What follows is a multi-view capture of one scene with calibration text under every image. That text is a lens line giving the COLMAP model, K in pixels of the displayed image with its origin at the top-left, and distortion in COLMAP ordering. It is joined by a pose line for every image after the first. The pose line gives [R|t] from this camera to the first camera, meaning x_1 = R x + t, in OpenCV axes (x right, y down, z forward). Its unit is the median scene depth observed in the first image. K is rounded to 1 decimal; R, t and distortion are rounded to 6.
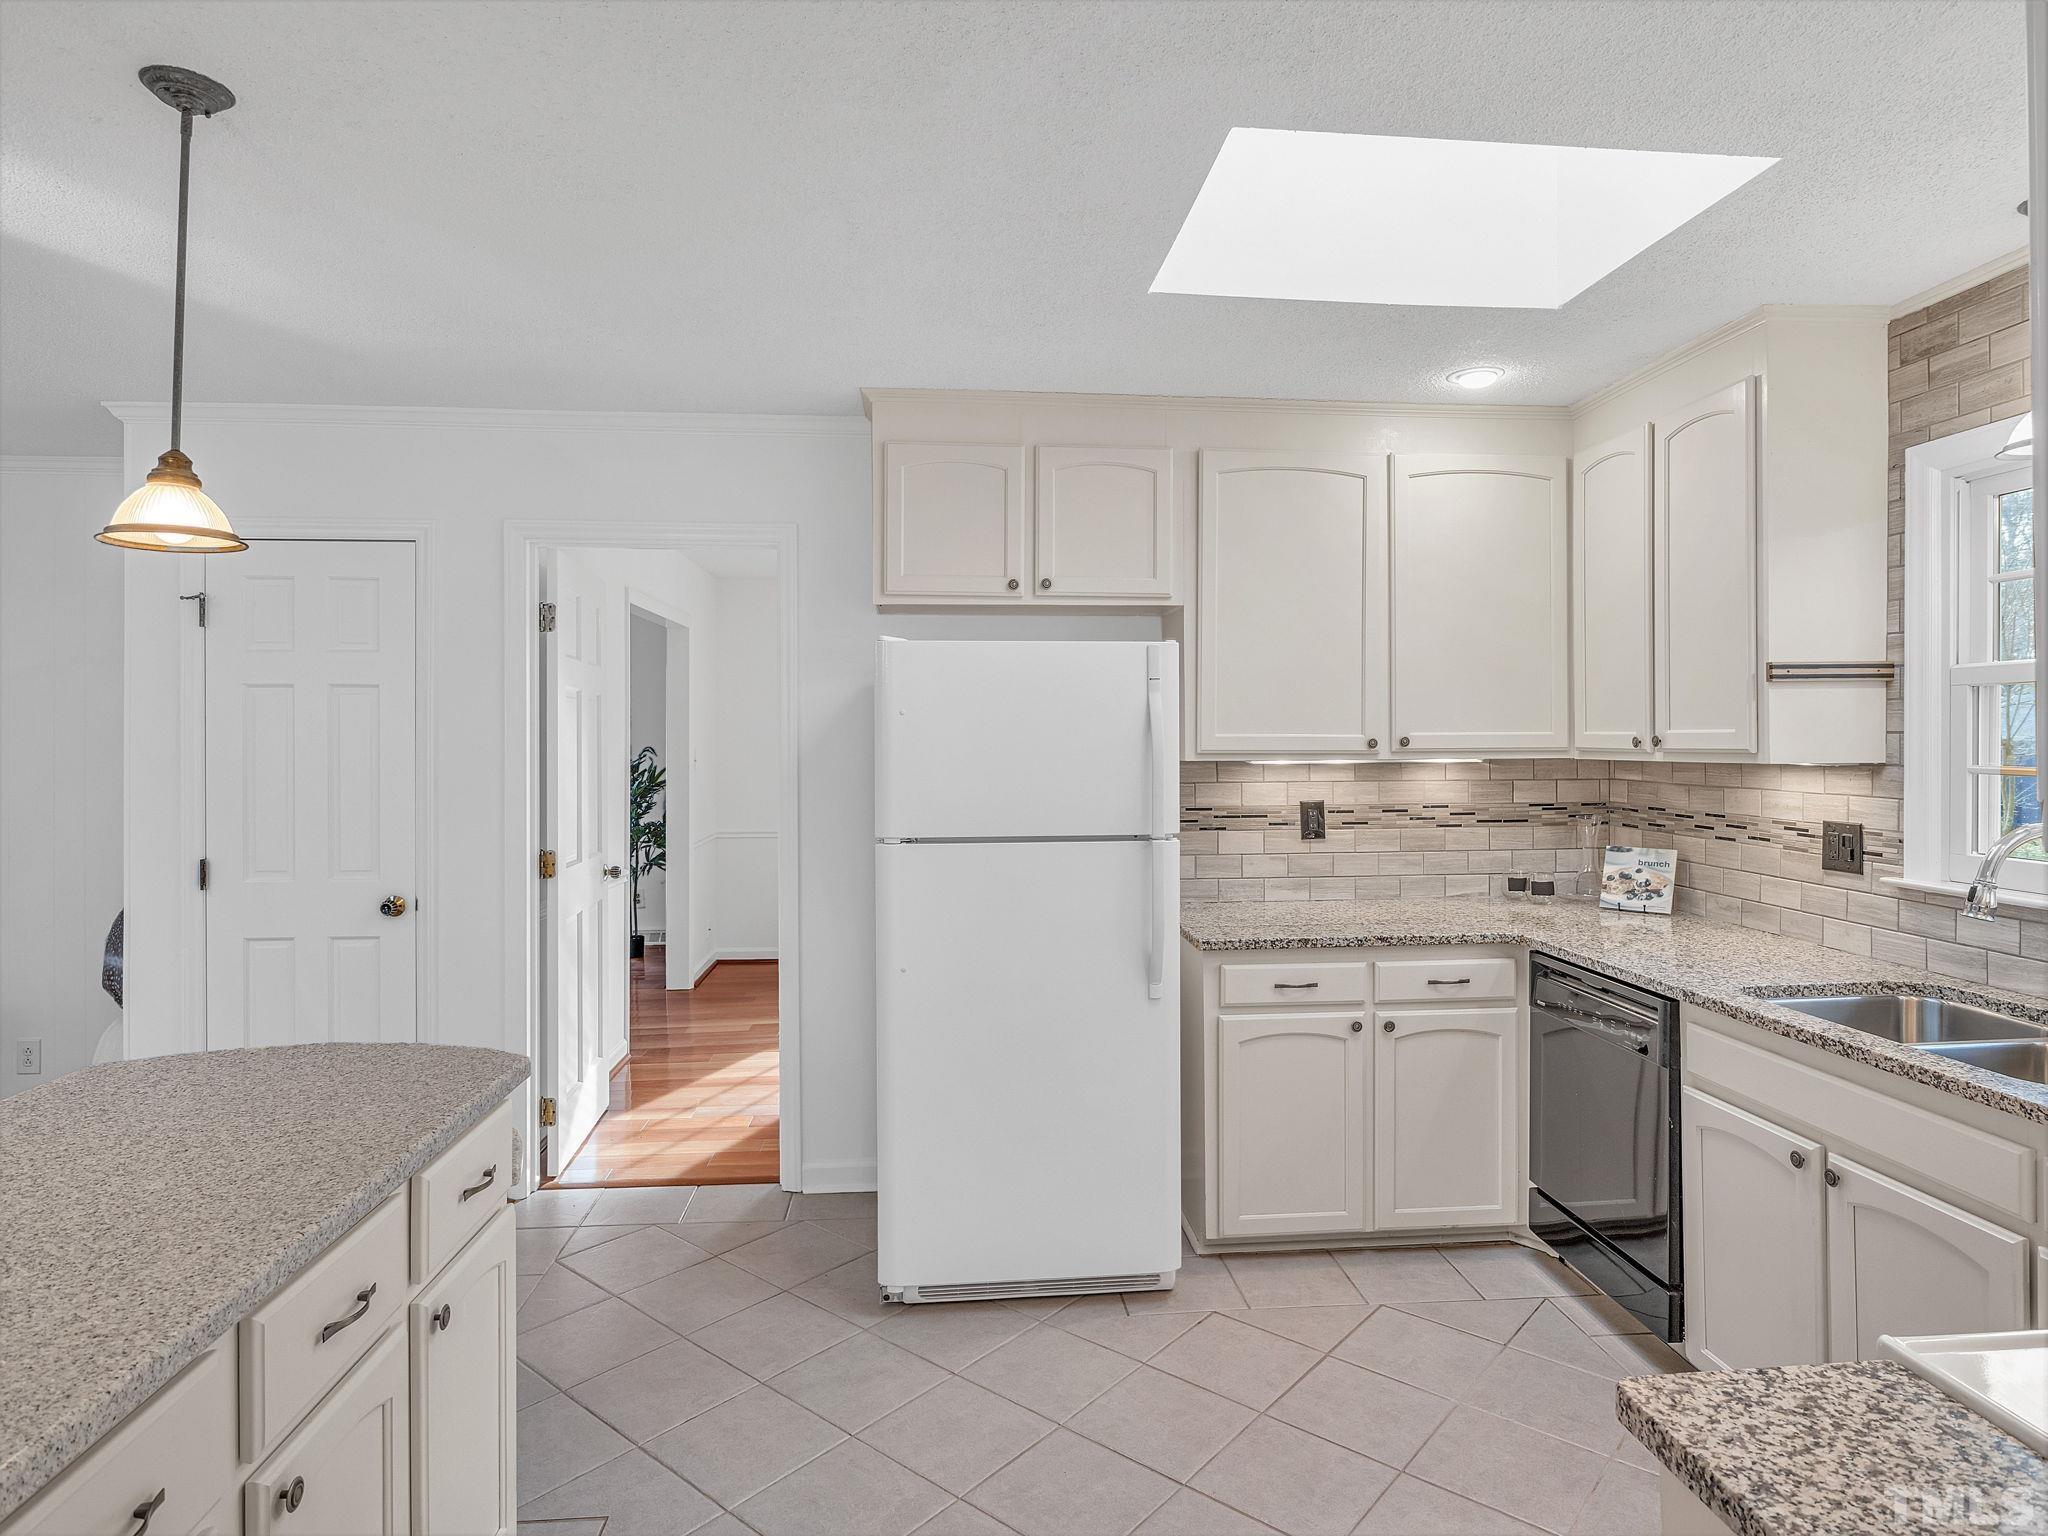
lens RADIAL K [[1153.4, 0, 1035.6], [0, 1153.4, 741.6], [0, 0, 1]] dist [-0.005088, -0.001924]
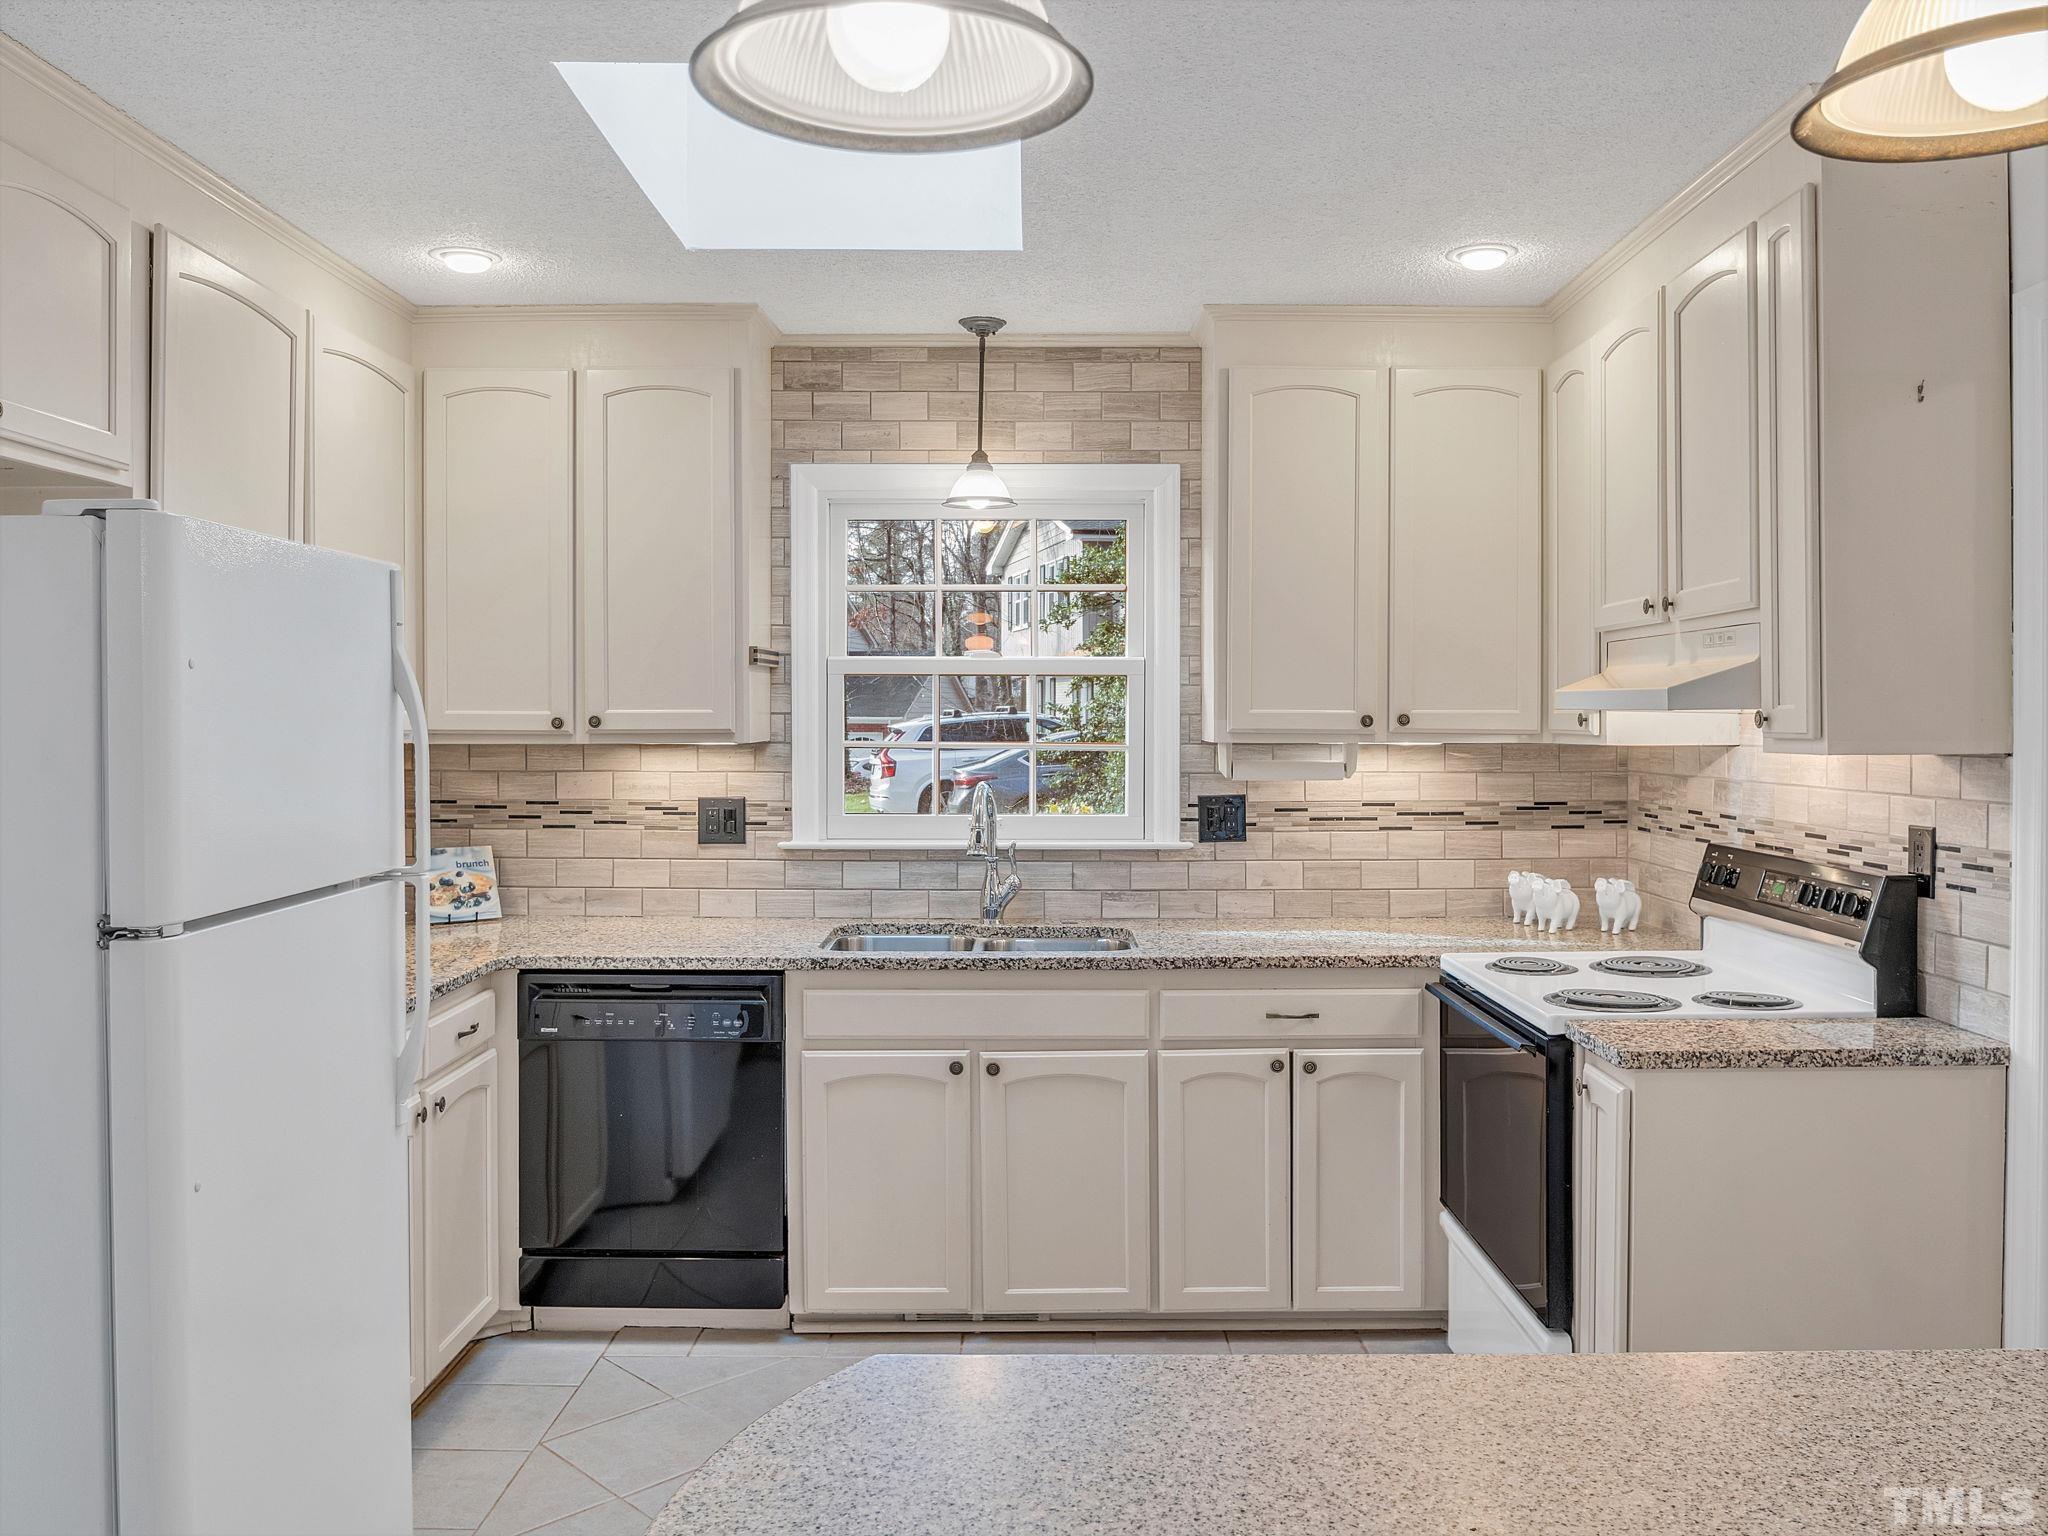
lens RADIAL K [[1582.8, 0, 1030.6], [0, 1582.8, 746.5], [0, 0, 1]] dist [-0.022843, -0.003116]
pose [[0.095951, -0.016326, 0.995252, -0.759220], [0.003104, 0.999866, 0.016103, 0.000193], [-0.995381, 0.001544, 0.095989, 0.594872]]
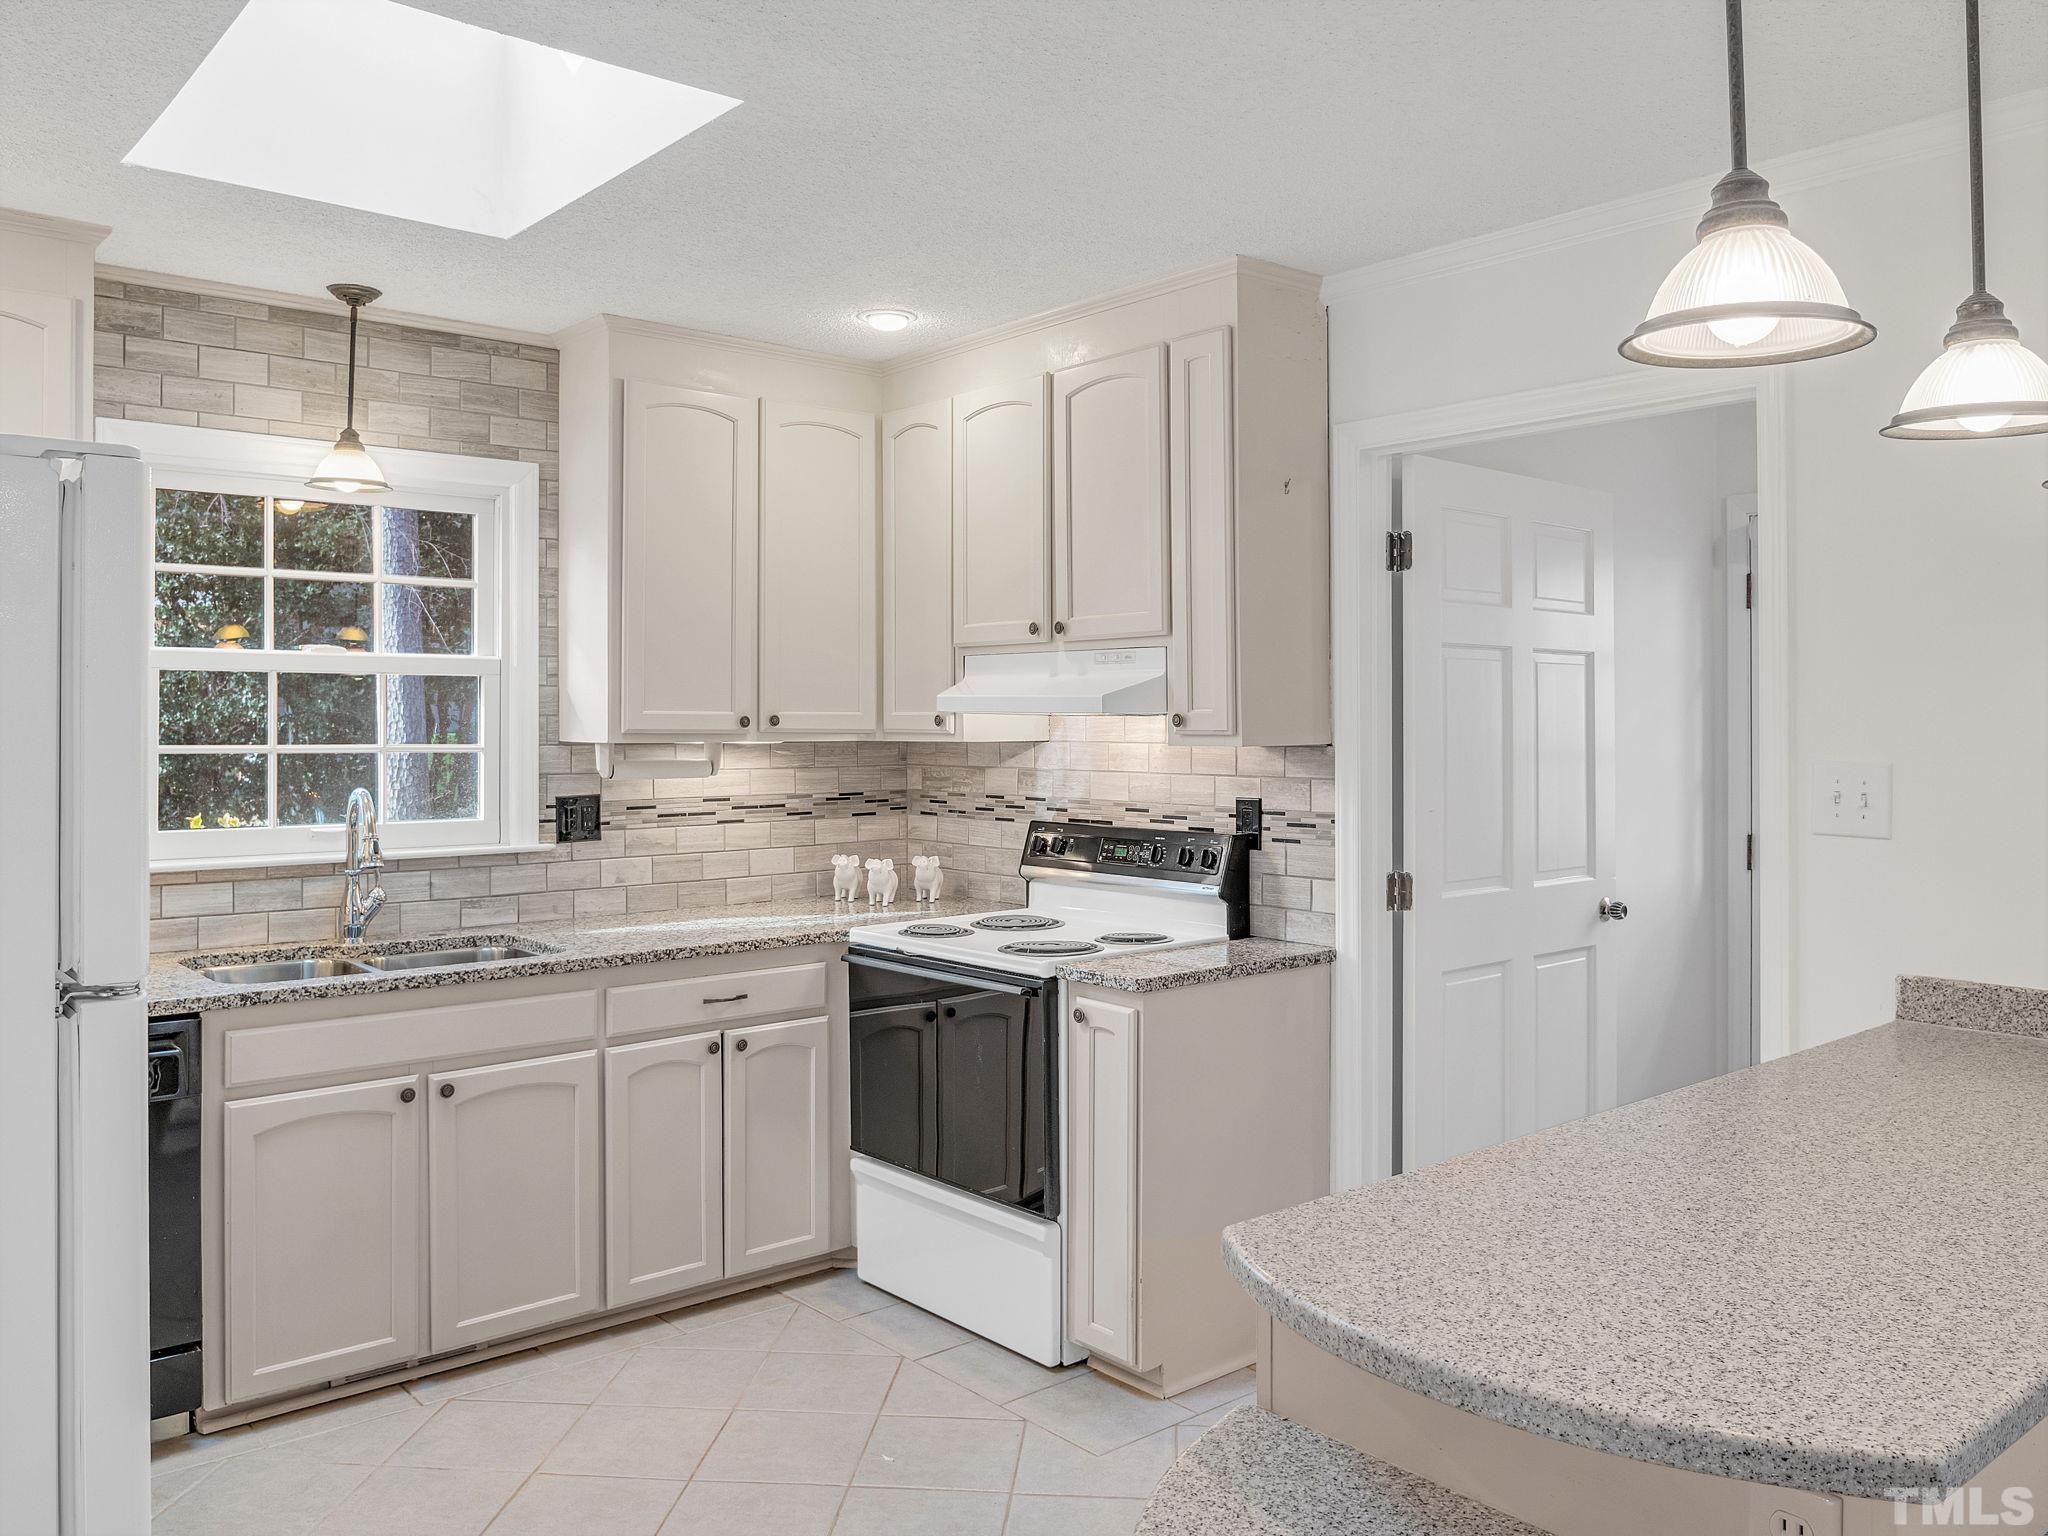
lens RADIAL K [[1600.8, 0, 1026.5], [0, 1600.8, 713.8], [0, 0, 1]] dist [-0.015907, -0.005443]
pose [[-0.572134, 0.003542, 0.820153, -0.747973], [0.002829, 0.999993, -0.002345, -0.002249], [-0.820156, 0.000979, -0.572140, 1.087396]]
